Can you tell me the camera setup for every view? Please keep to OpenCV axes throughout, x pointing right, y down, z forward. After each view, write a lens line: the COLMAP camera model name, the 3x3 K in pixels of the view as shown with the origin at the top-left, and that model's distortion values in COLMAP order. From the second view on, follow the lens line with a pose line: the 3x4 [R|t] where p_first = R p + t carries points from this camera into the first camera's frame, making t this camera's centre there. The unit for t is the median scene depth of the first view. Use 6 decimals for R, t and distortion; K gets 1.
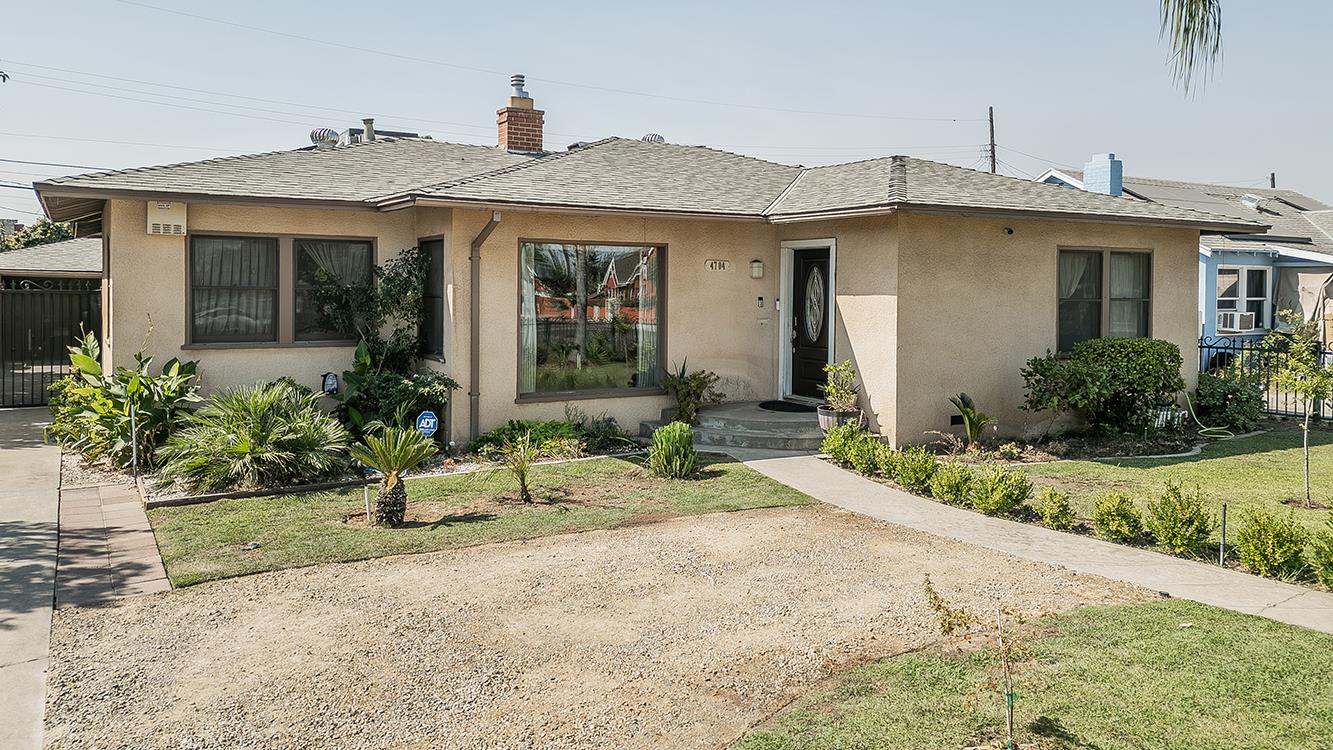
lens RADIAL K [[968.5, 0, 669.8], [0, 968.5, 305.8], [0, 0, 1]] dist [0.043933, -0.004992]
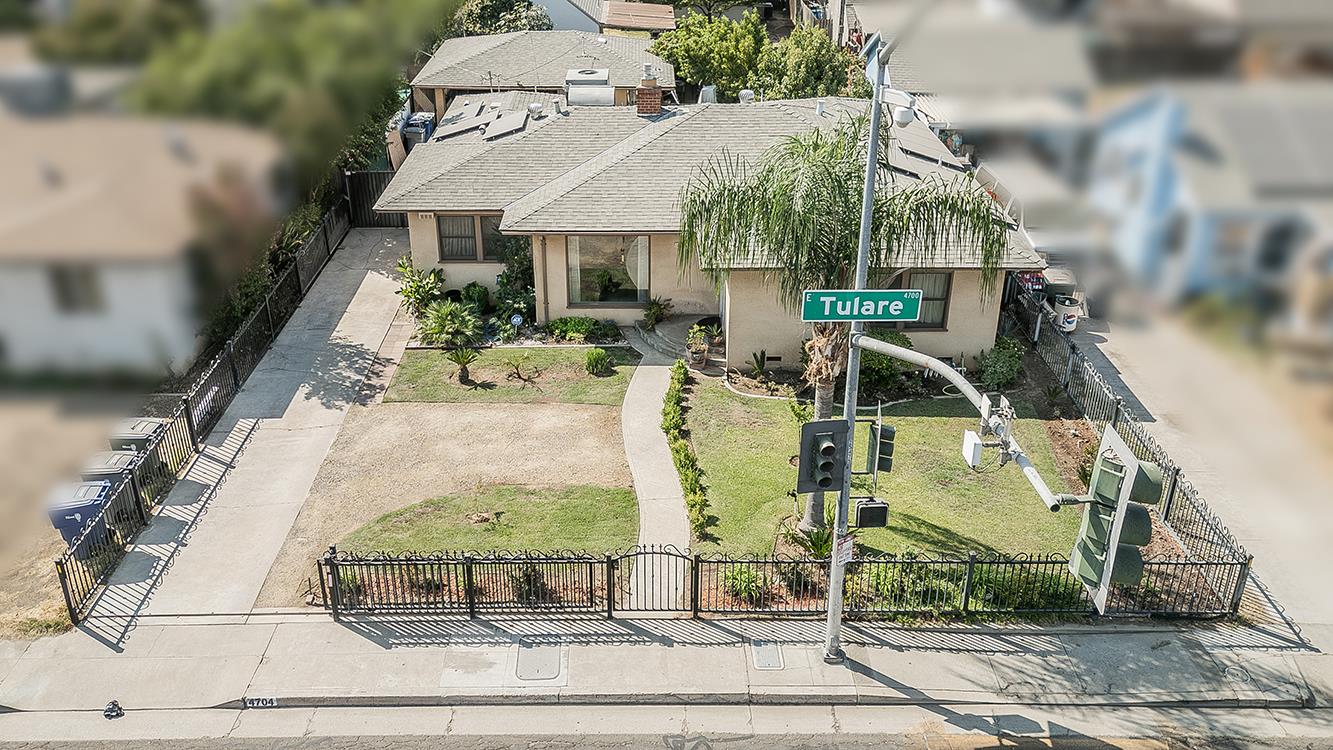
lens RADIAL K [[1088.0, 0, 641.8], [0, 1088.0, 309.0], [0, 0, 1]] dist [0.062278, -0.010720]
pose [[0.854285, 0.210074, -0.475464, 1.146115], [-0.002500, 0.916347, 0.400376, -0.876302], [0.519798, -0.340847, 0.783347, -0.797079]]
